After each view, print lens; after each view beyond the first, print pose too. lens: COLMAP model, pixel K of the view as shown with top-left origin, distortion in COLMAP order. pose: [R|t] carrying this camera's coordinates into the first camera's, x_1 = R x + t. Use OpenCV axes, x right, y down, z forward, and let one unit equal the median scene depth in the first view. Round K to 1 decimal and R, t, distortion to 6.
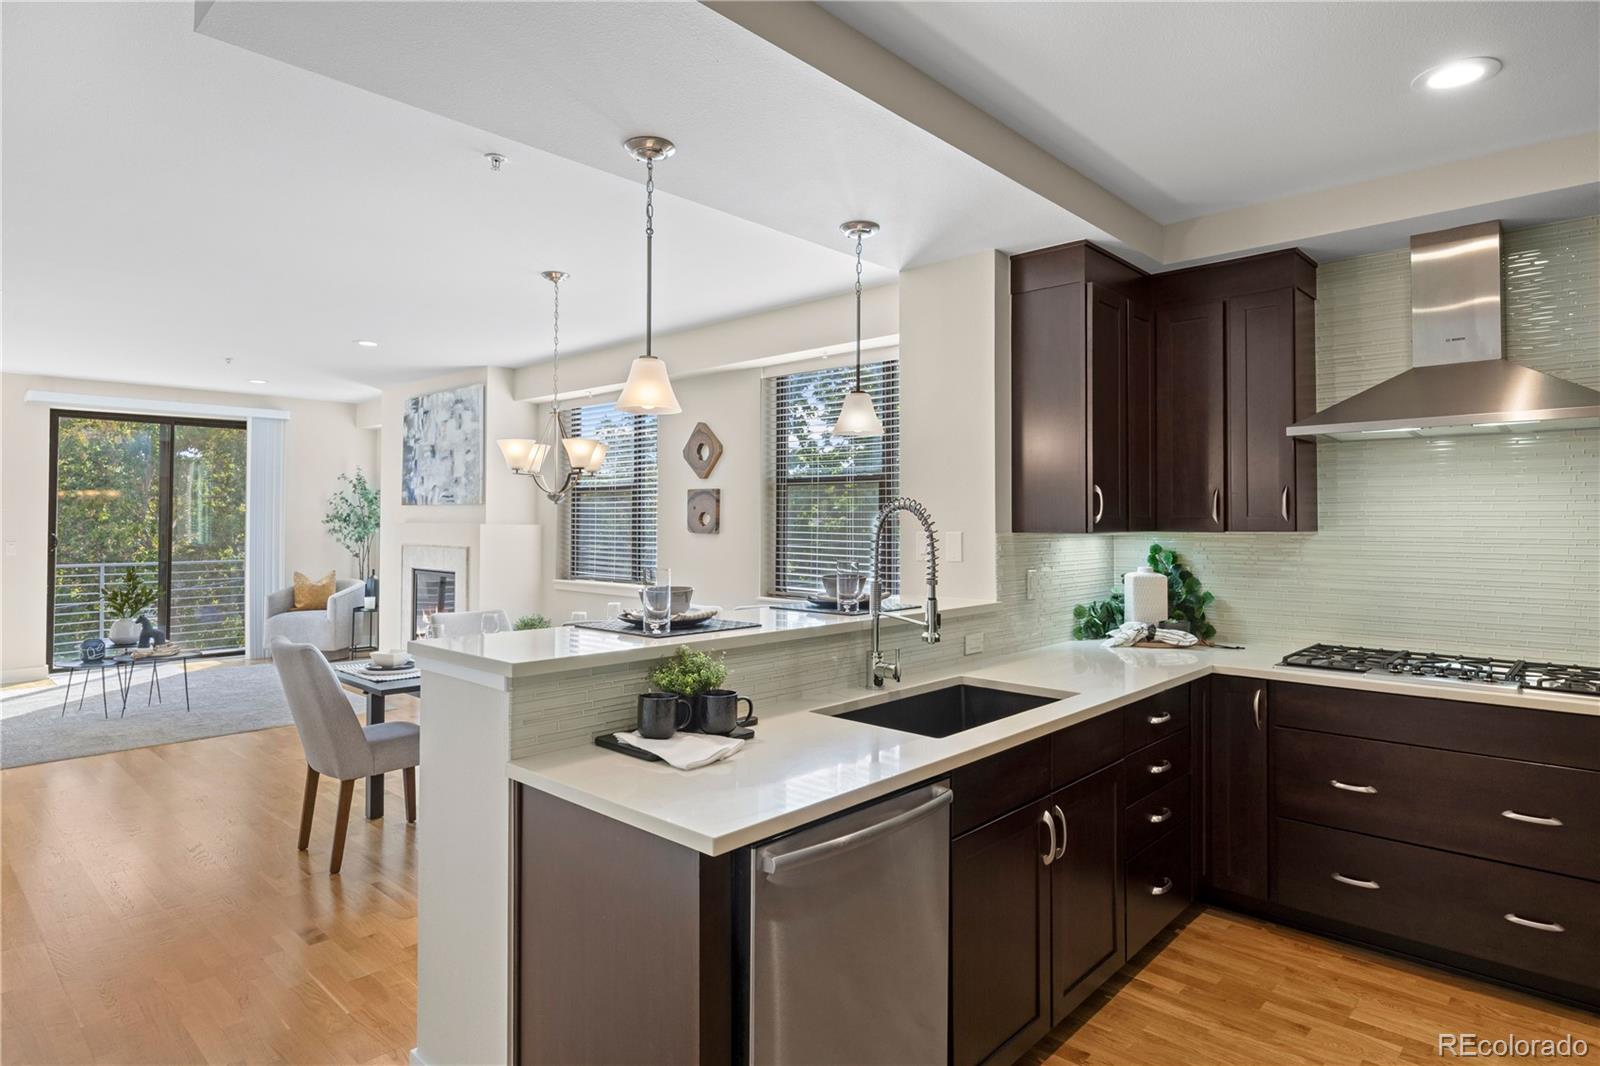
lens RADIAL K [[879.9, 0, 795.0], [0, 879.9, 503.9], [0, 0, 1]] dist [-0.001994, 0.000173]
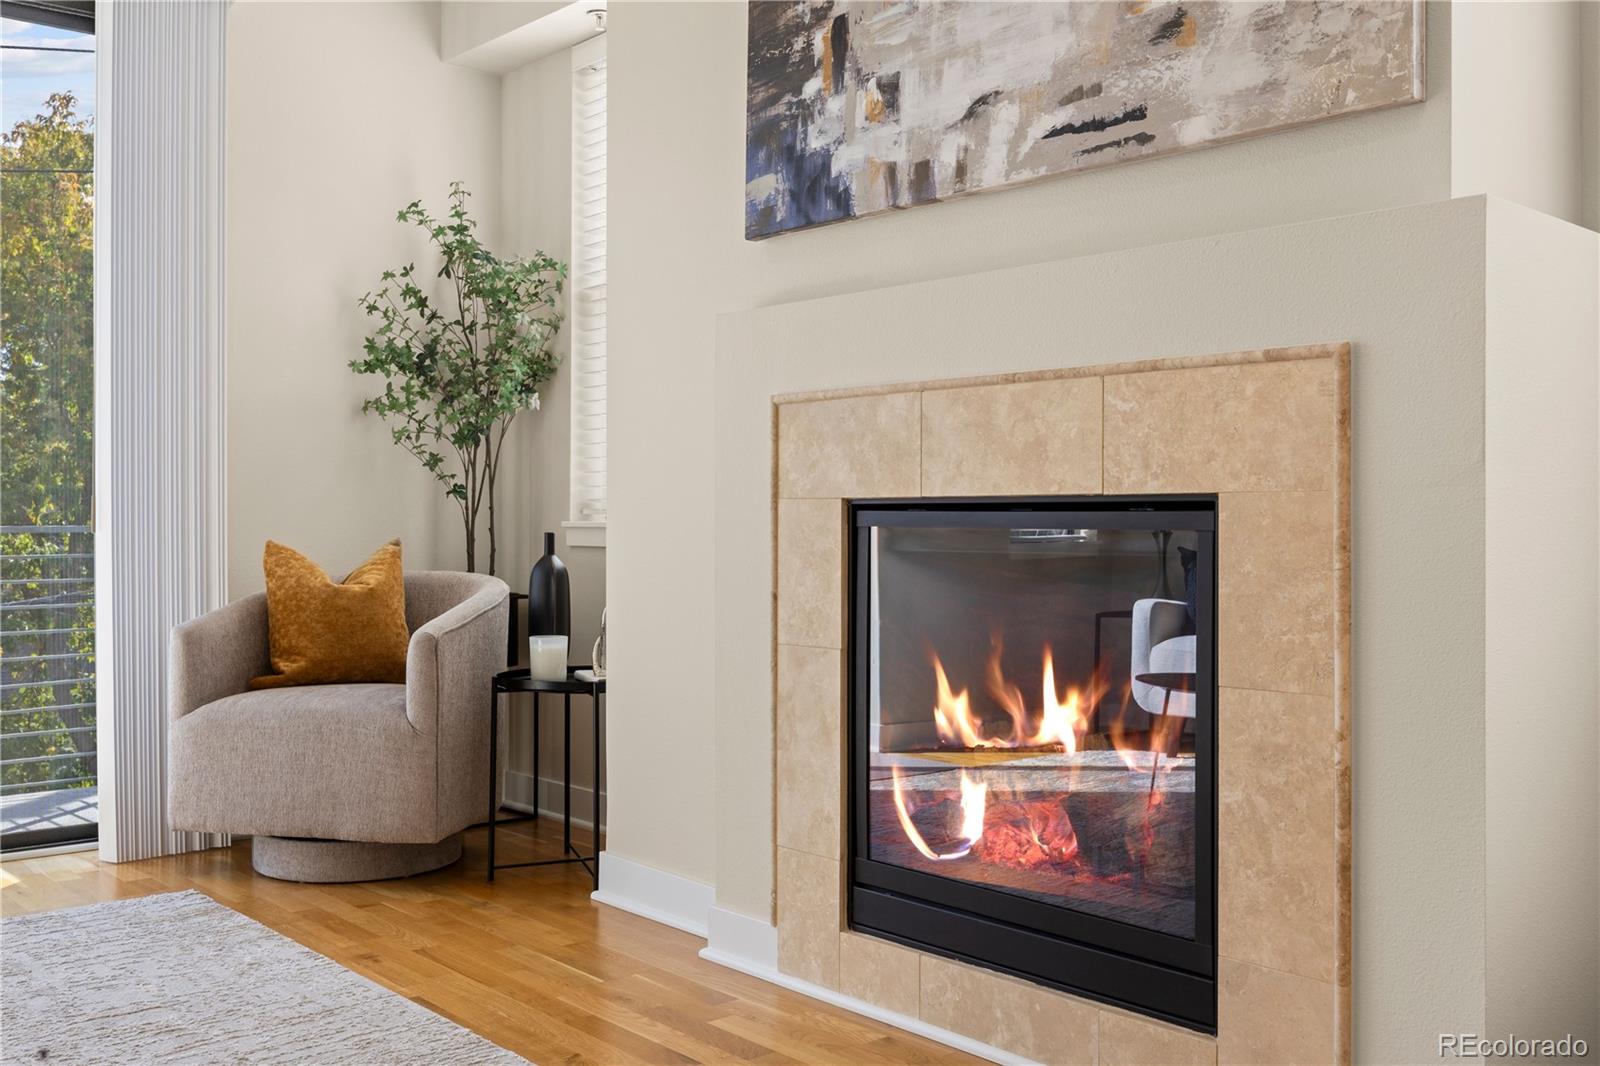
lens RADIAL K [[1505.7, 0, 791.3], [0, 1505.7, 520.4], [0, 0, 1]] dist [0.000277, 0.000000]
pose [[0.995358, -0.001196, -0.096233, -0.236642], [0.003008, 0.999821, 0.018686, 0.040628], [0.096193, -0.018889, 0.995183, 0.360299]]
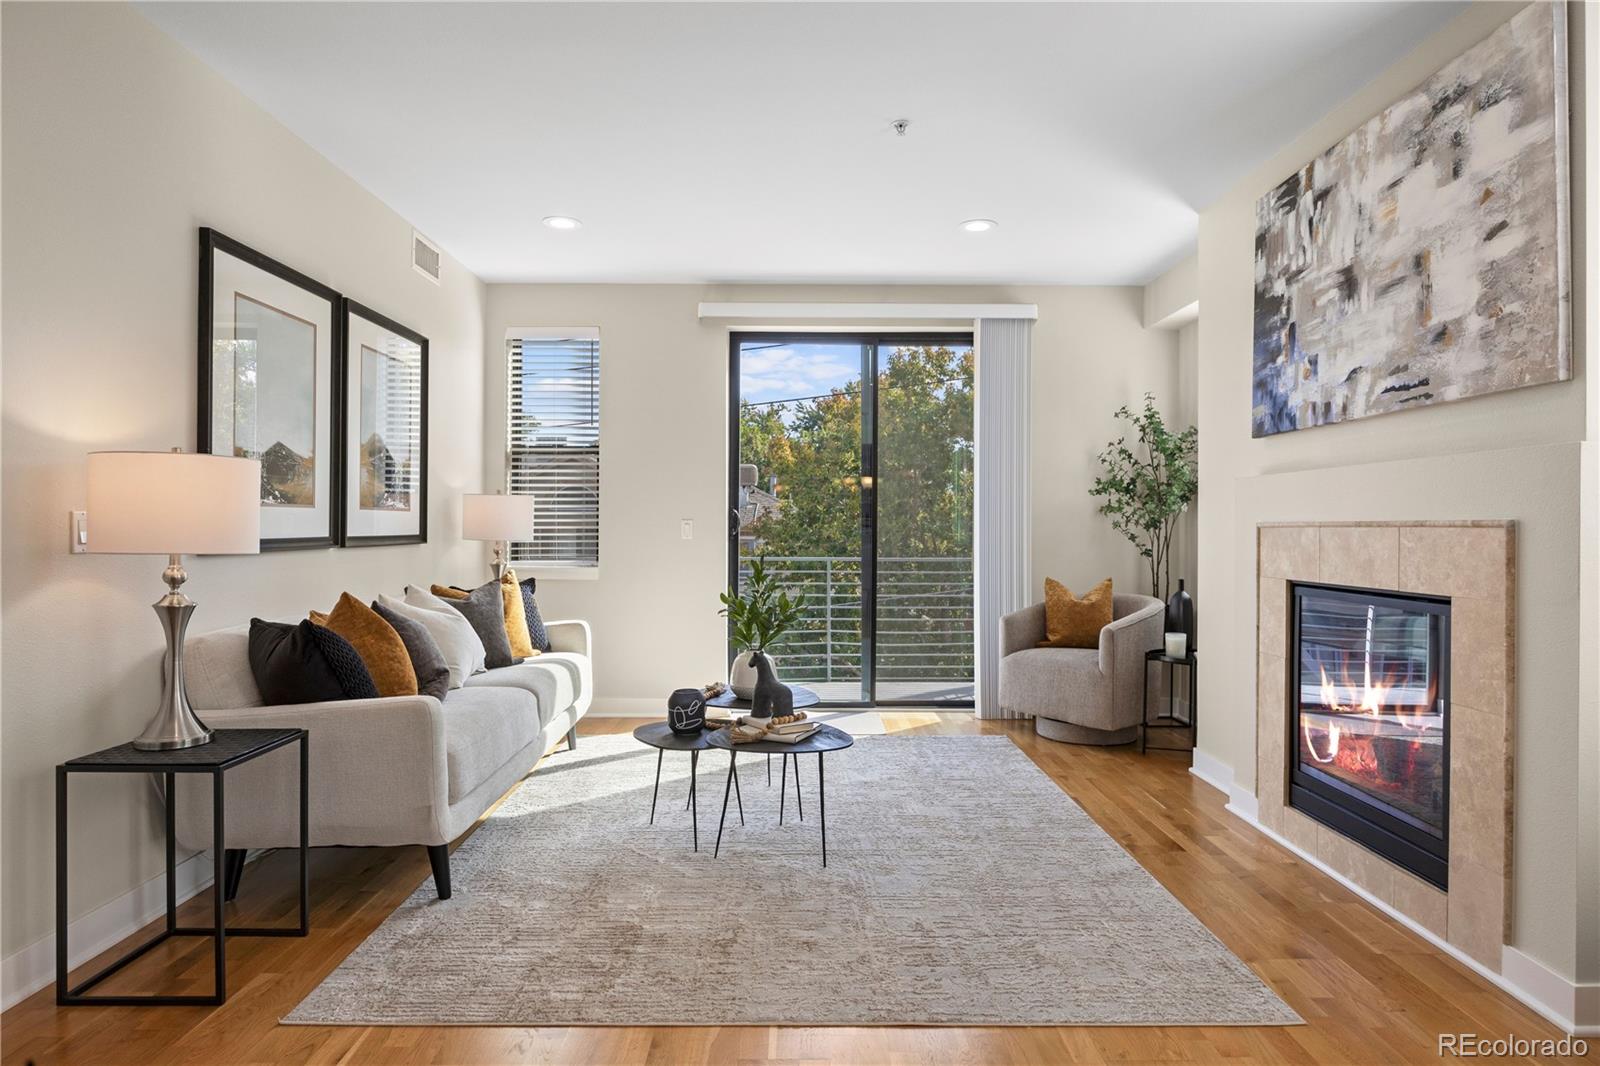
lens RADIAL K [[898.1, 0, 806.2], [0, 898.1, 527.7], [0, 0, 1]] dist [-0.007831, 0.000180]
pose [[0.693606, 0.000465, -0.720354, -0.165342], [0.010833, 0.999880, 0.011076, 0.023401], [0.720273, -0.015486, 0.693518, 0.311808]]
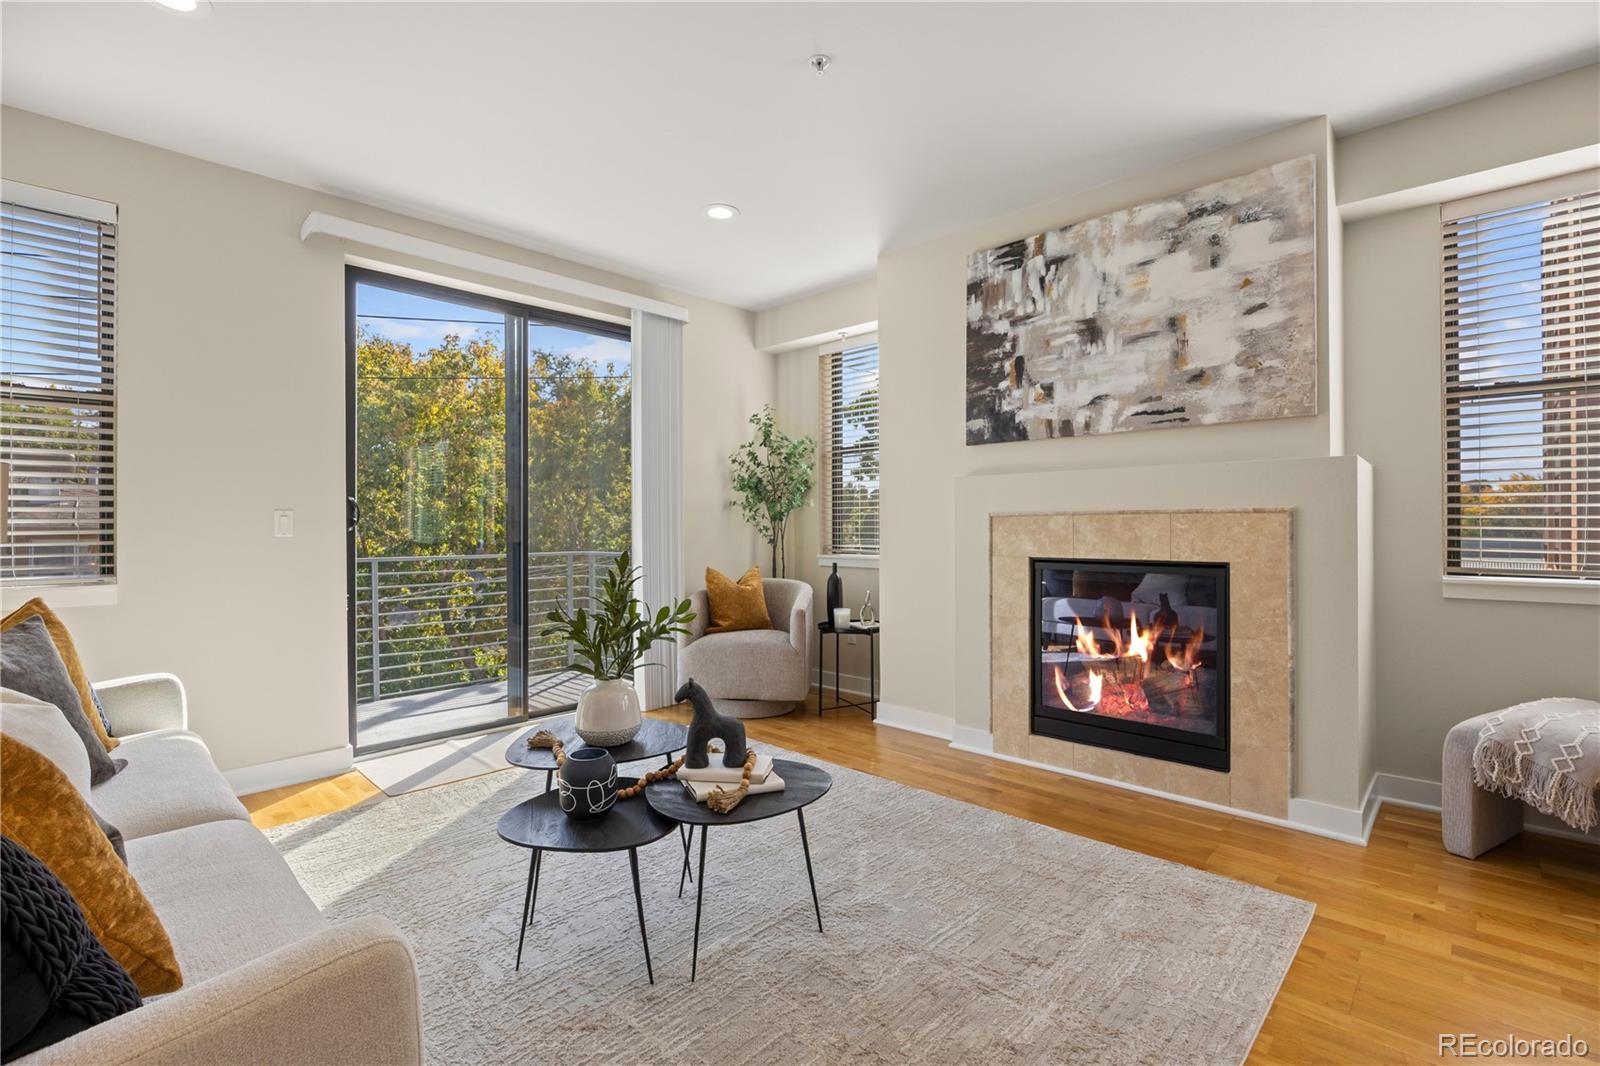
lens RADIAL K [[720.5, 0, 792.1], [0, 720.5, 528.6], [0, 0, 1]] dist [-0.015040, 0.000062]
pose [[0.999886, -0.007418, -0.013188, -0.328175], [0.007699, 0.999741, 0.021419, 0.025771], [0.013026, -0.021518, 0.999684, 0.325193]]
